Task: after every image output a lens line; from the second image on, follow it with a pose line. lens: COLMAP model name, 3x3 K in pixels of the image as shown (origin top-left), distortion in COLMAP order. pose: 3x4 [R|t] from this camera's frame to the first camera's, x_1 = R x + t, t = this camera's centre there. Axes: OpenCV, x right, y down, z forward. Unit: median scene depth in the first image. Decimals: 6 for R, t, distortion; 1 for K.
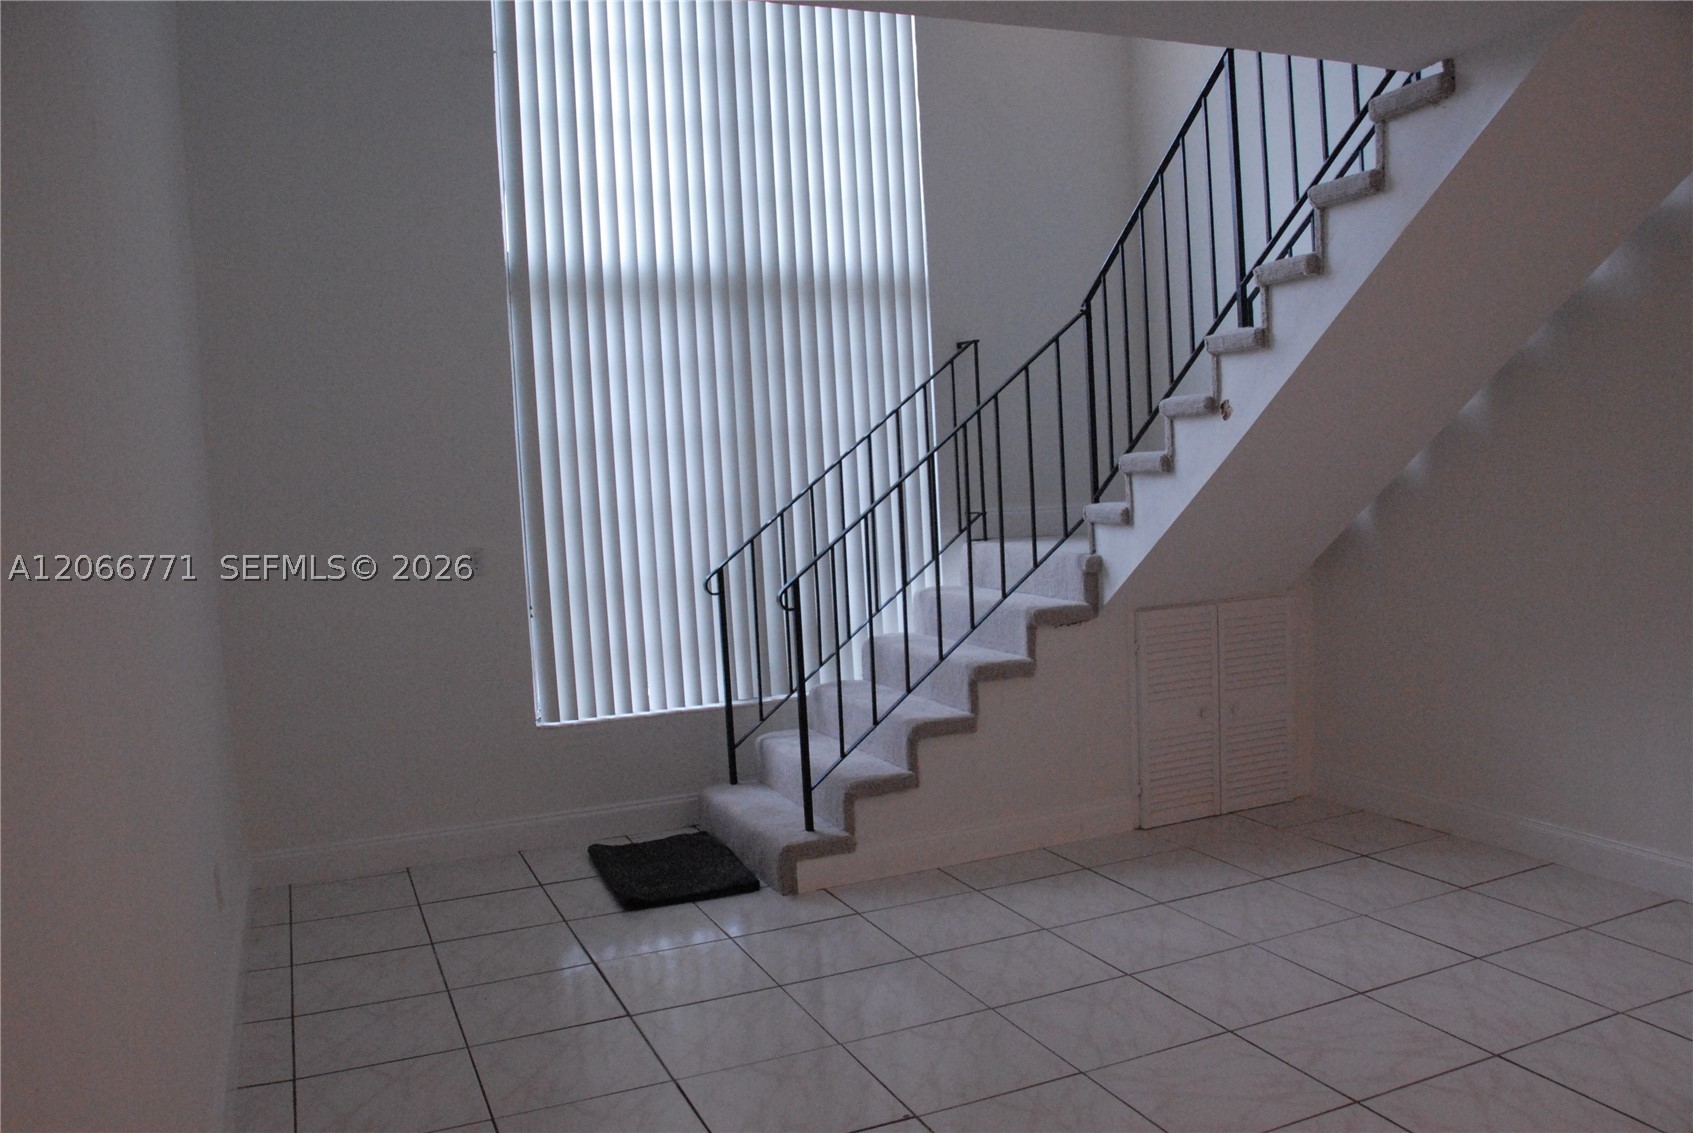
lens RADIAL K [[1287.6, 0, 845.1], [0, 1287.6, 467.8], [0, 0, 1]] dist [-0.077567, -0.002314]
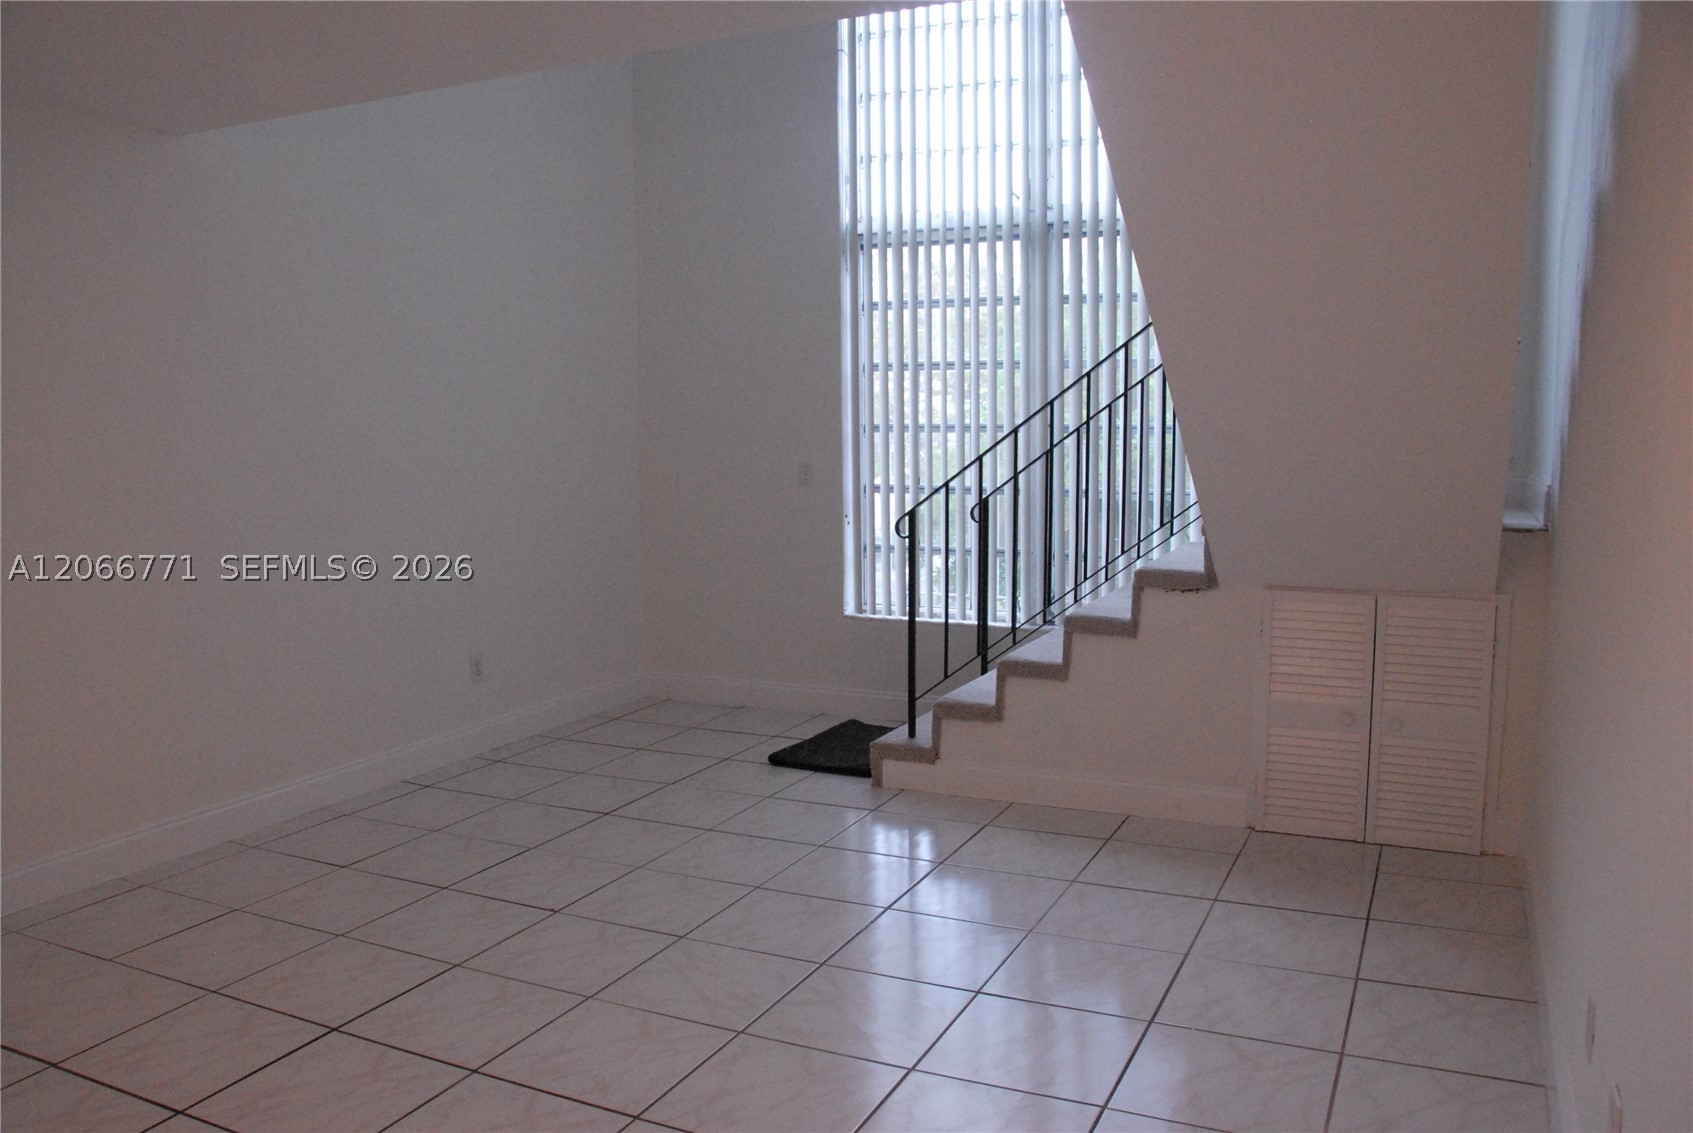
lens RADIAL K [[1287.6, 0, 845.8], [0, 1287.6, 569.9], [0, 0, 1]] dist [-0.077567, -0.002314]
pose [[0.651359, 0.118837, -0.749406, 0.710617], [-0.014021, 0.989376, 0.144704, -0.020618], [0.758641, -0.083747, 0.646105, 0.231709]]
